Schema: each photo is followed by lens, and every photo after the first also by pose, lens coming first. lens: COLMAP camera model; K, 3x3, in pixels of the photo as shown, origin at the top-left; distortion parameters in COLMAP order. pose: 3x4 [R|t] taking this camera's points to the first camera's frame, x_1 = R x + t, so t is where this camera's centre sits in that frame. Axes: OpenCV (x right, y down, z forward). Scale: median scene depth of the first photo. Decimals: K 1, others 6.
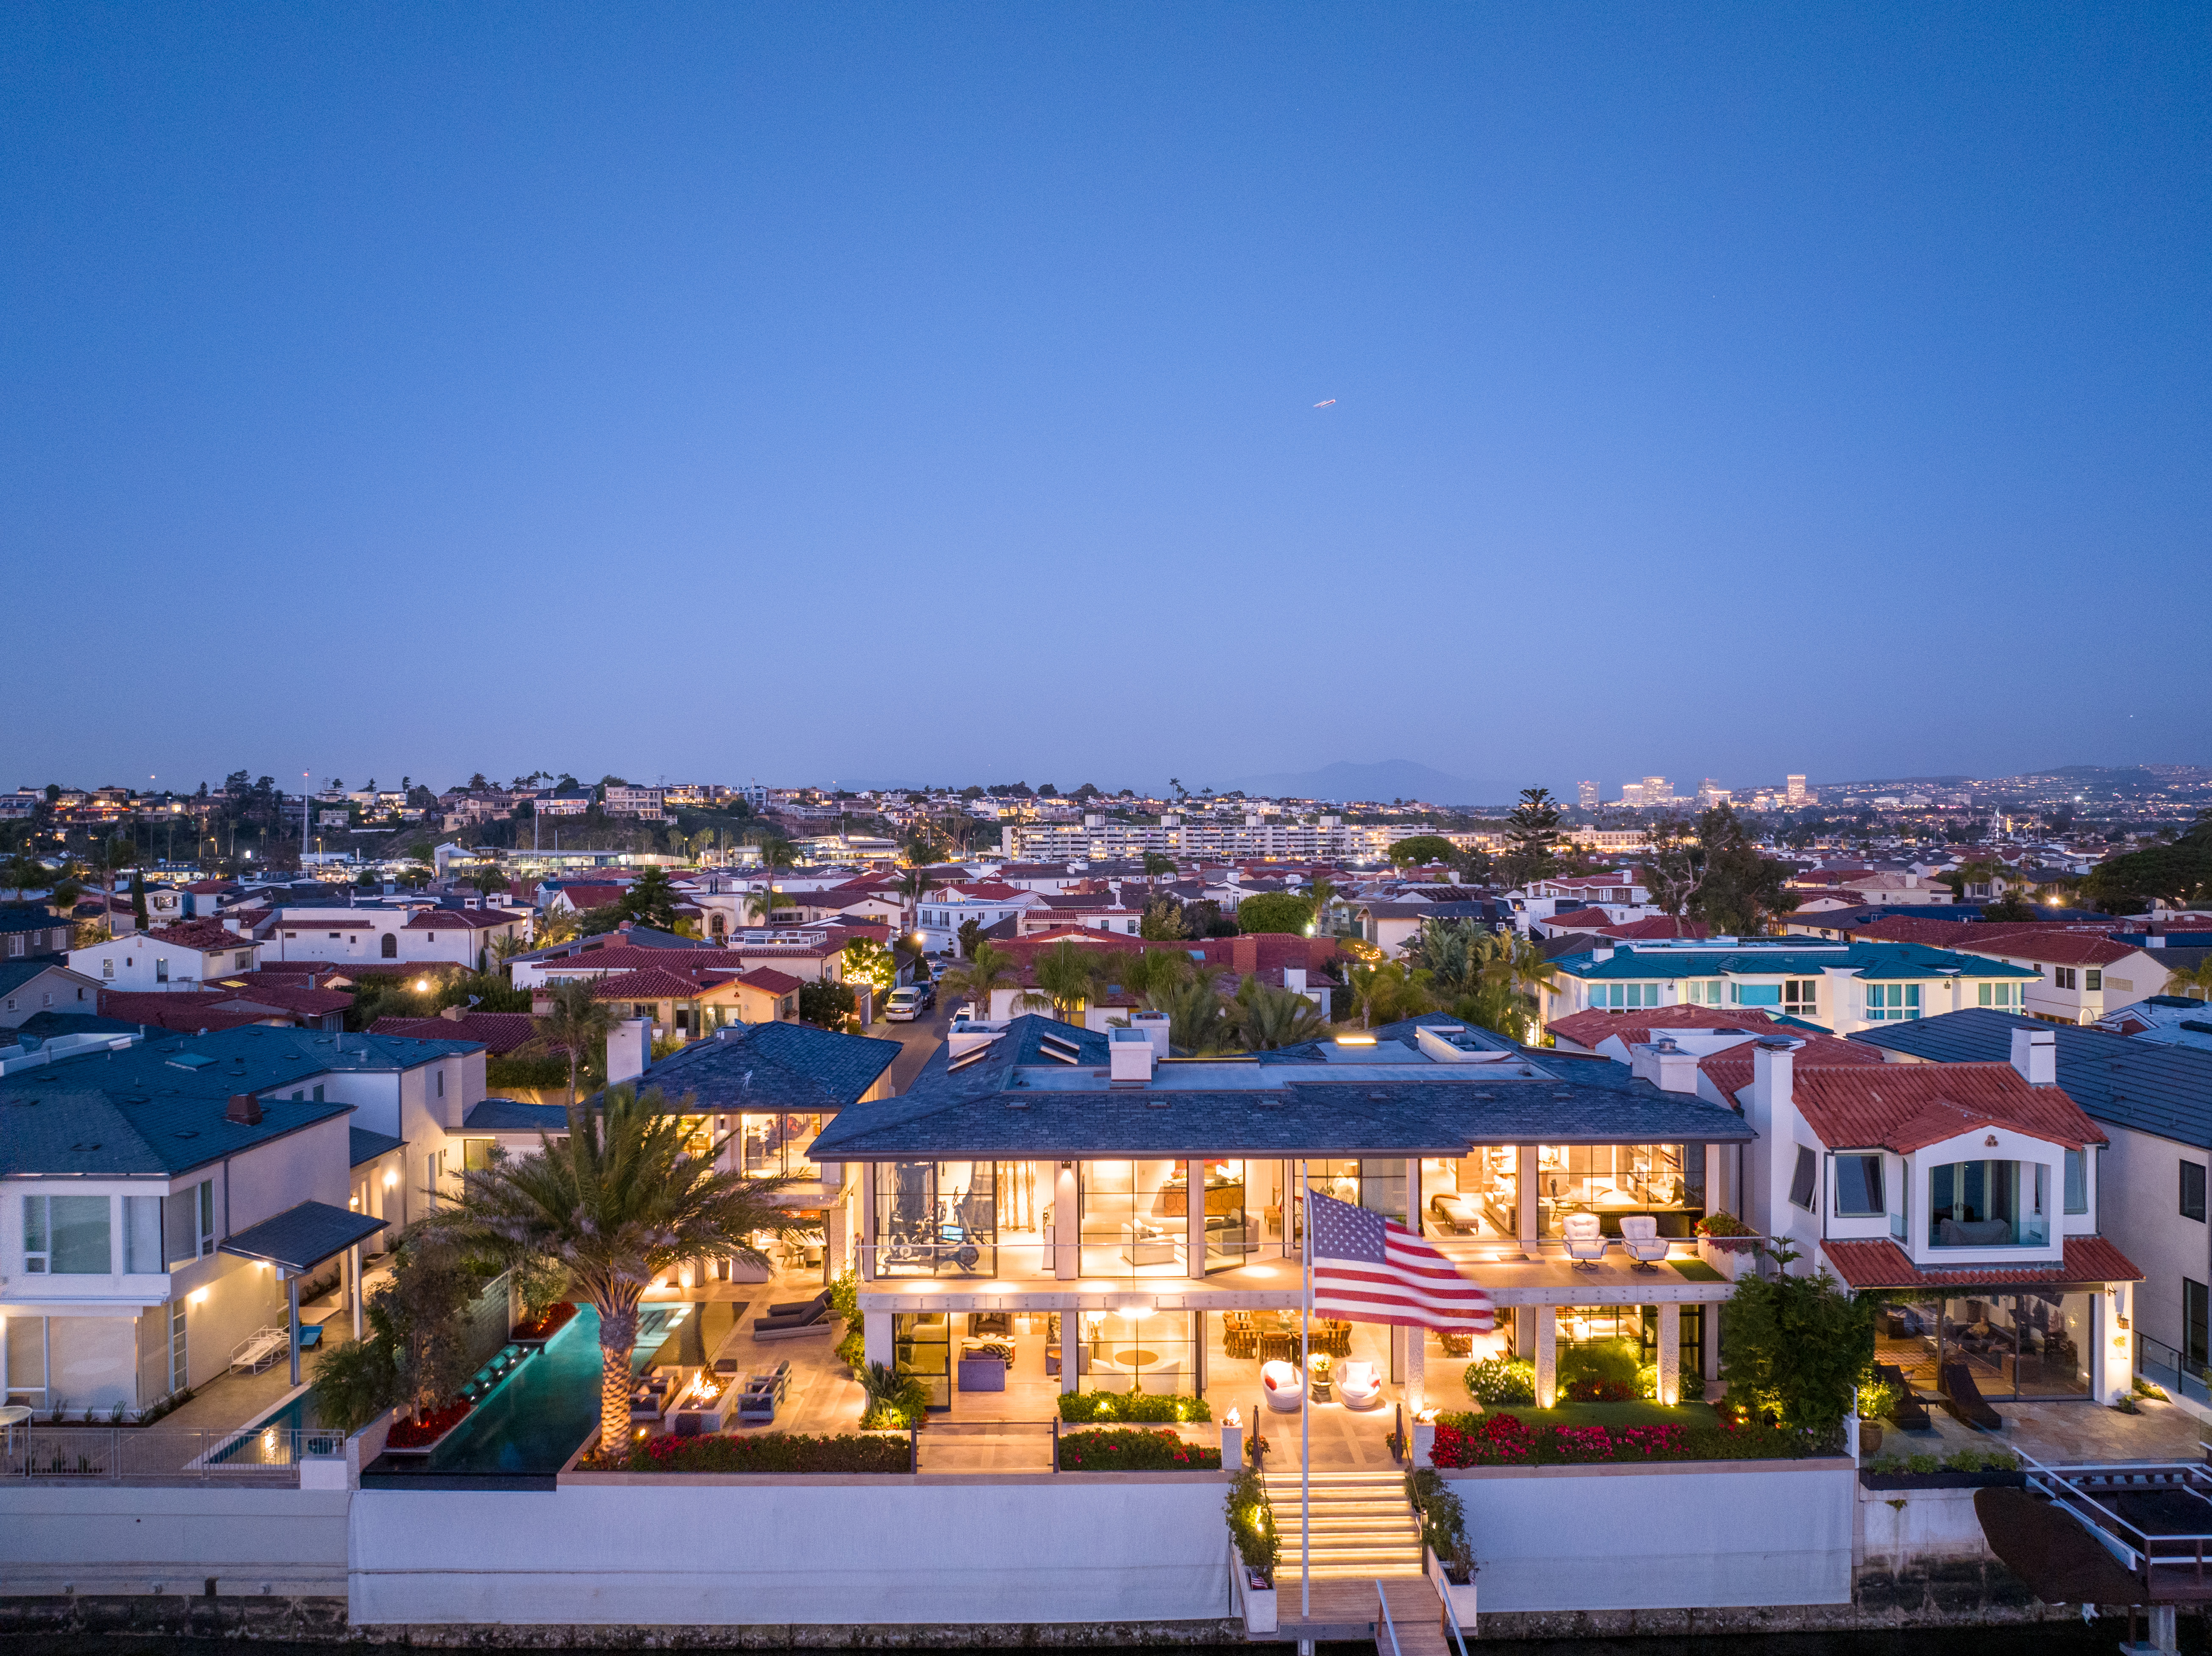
lens RADIAL K [[1546.3, 0, 1106.0], [0, 1546.3, 828.0], [0, 0, 1]] dist [-0.043383, -0.000183]
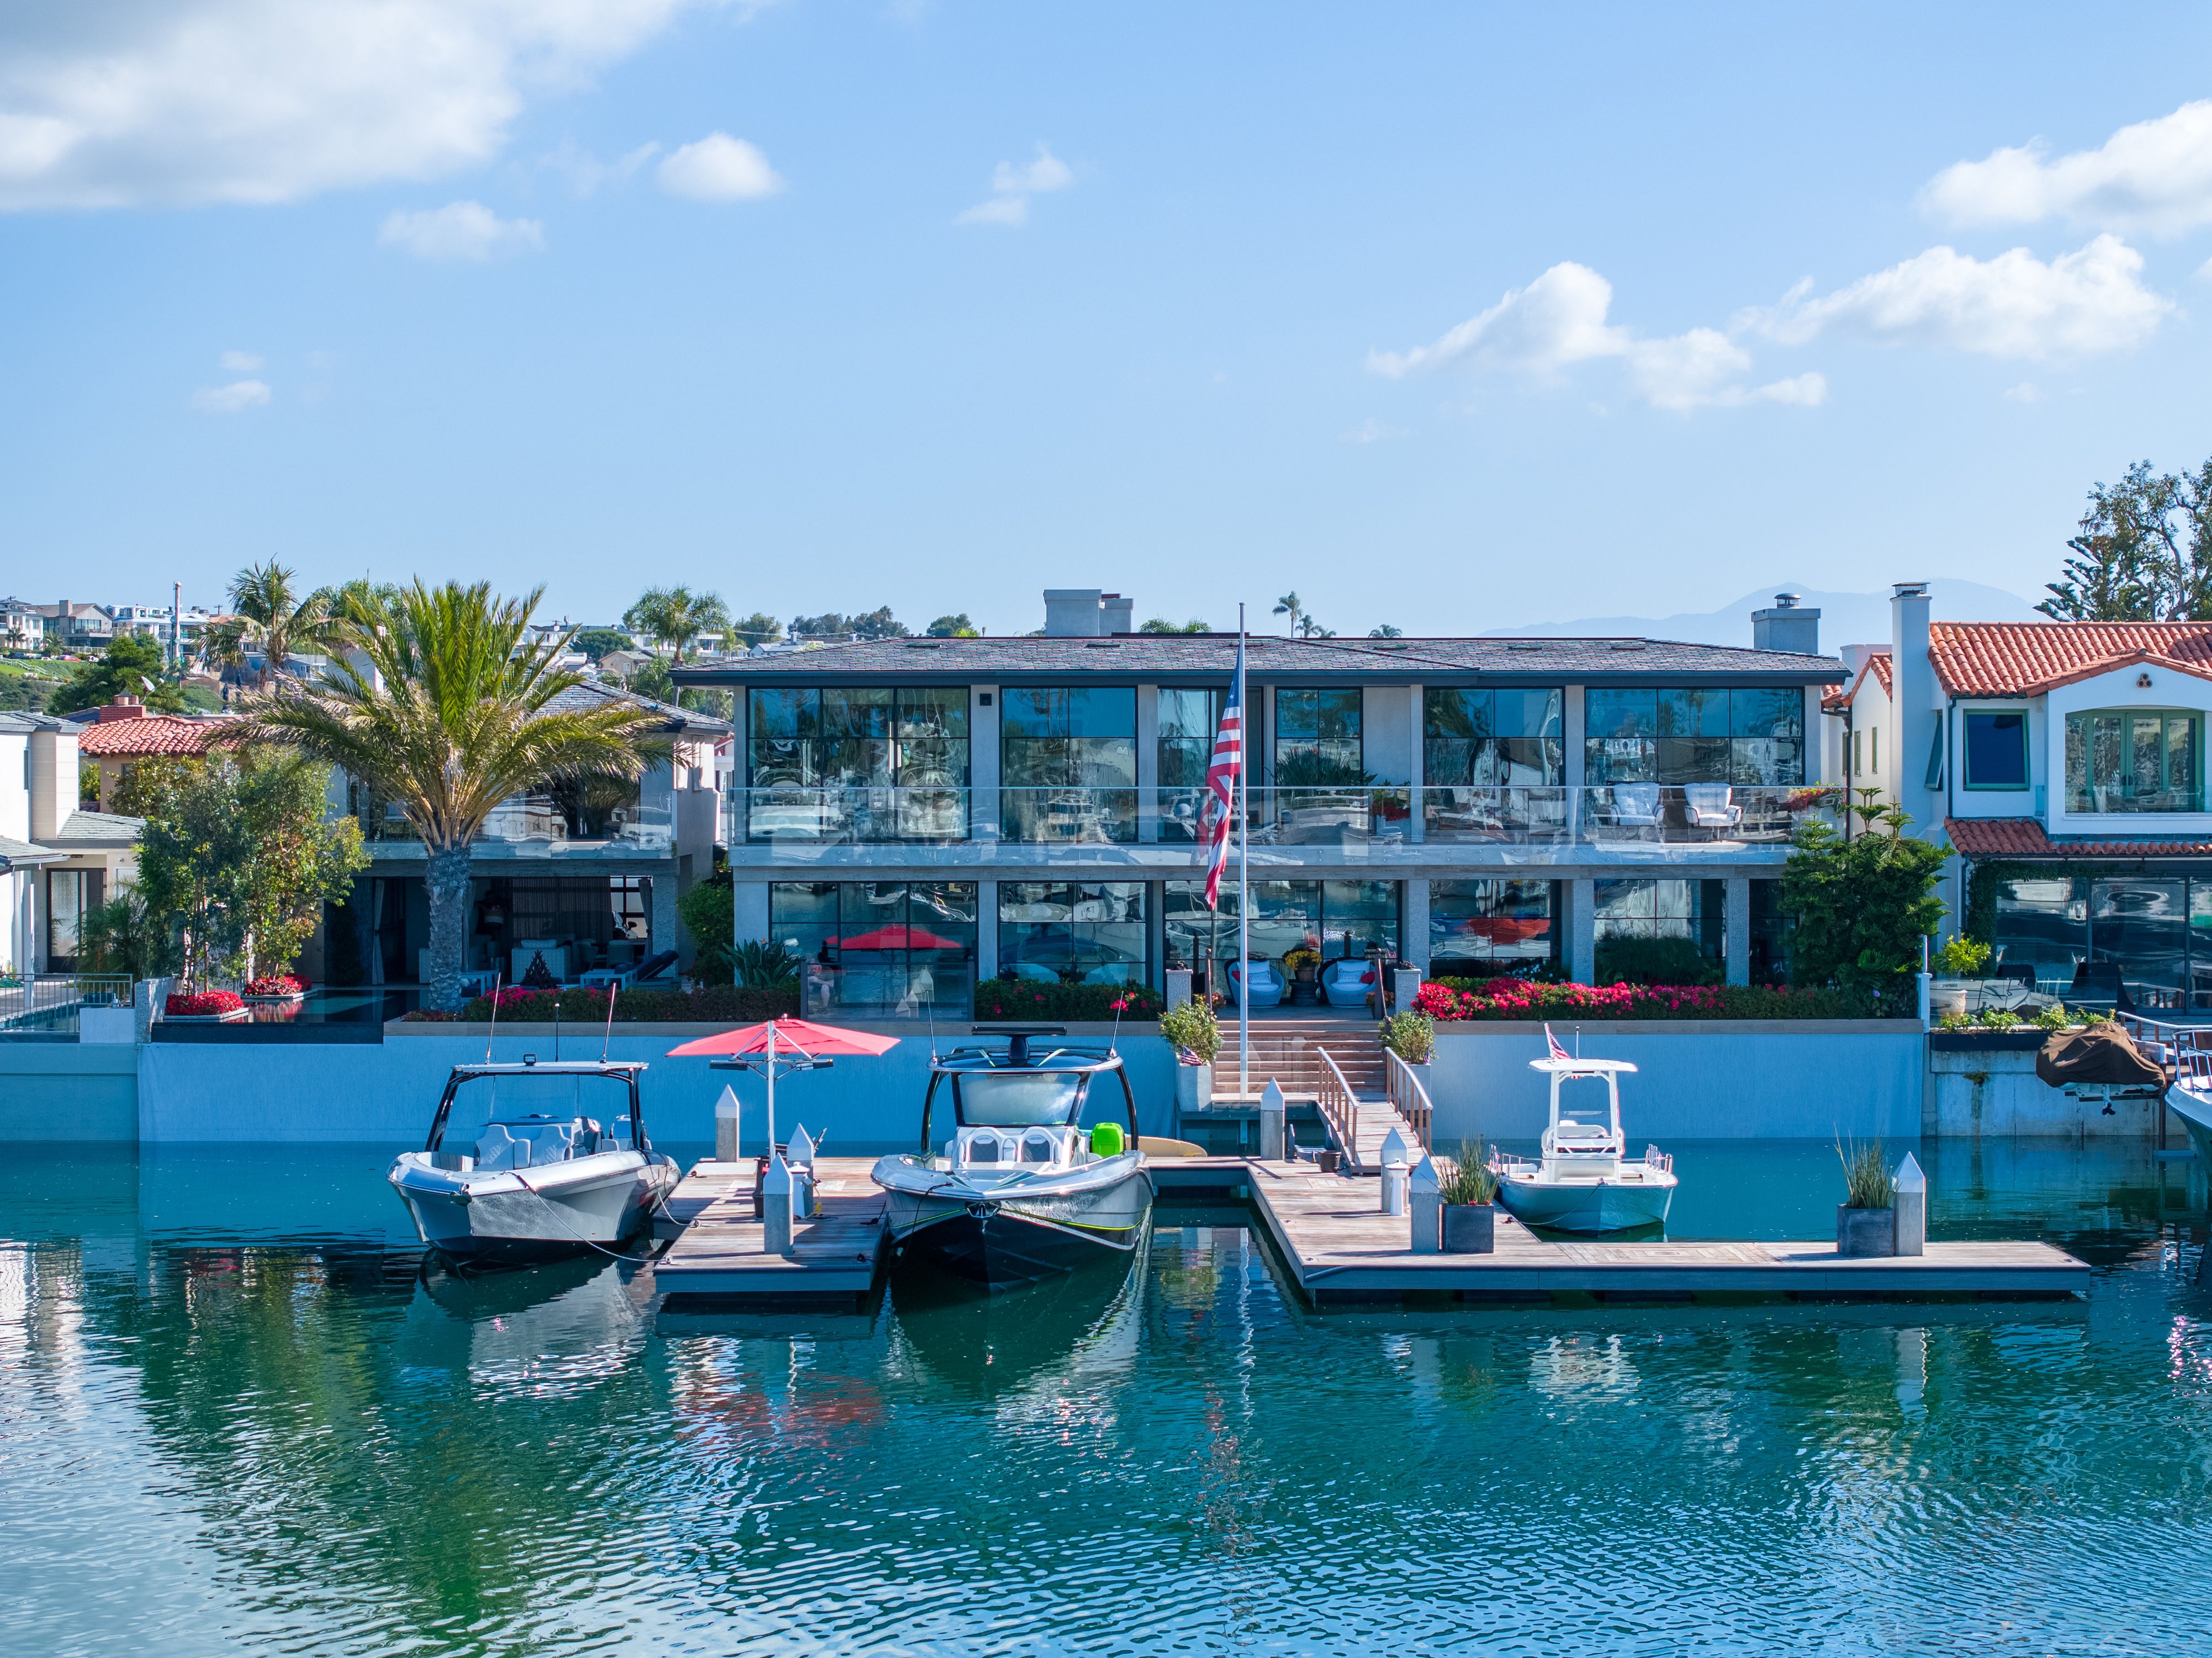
lens RADIAL K [[4521.9, 0, 1106.0], [0, 4521.9, 829.0], [0, 0, 1]] dist [-0.035065, -0.152371]
pose [[0.999995, 0.001459, -0.002800, 0.044132], [-0.001445, 0.999986, 0.004999, 0.272809], [0.002807, -0.004994, 0.999984, -1.370959]]
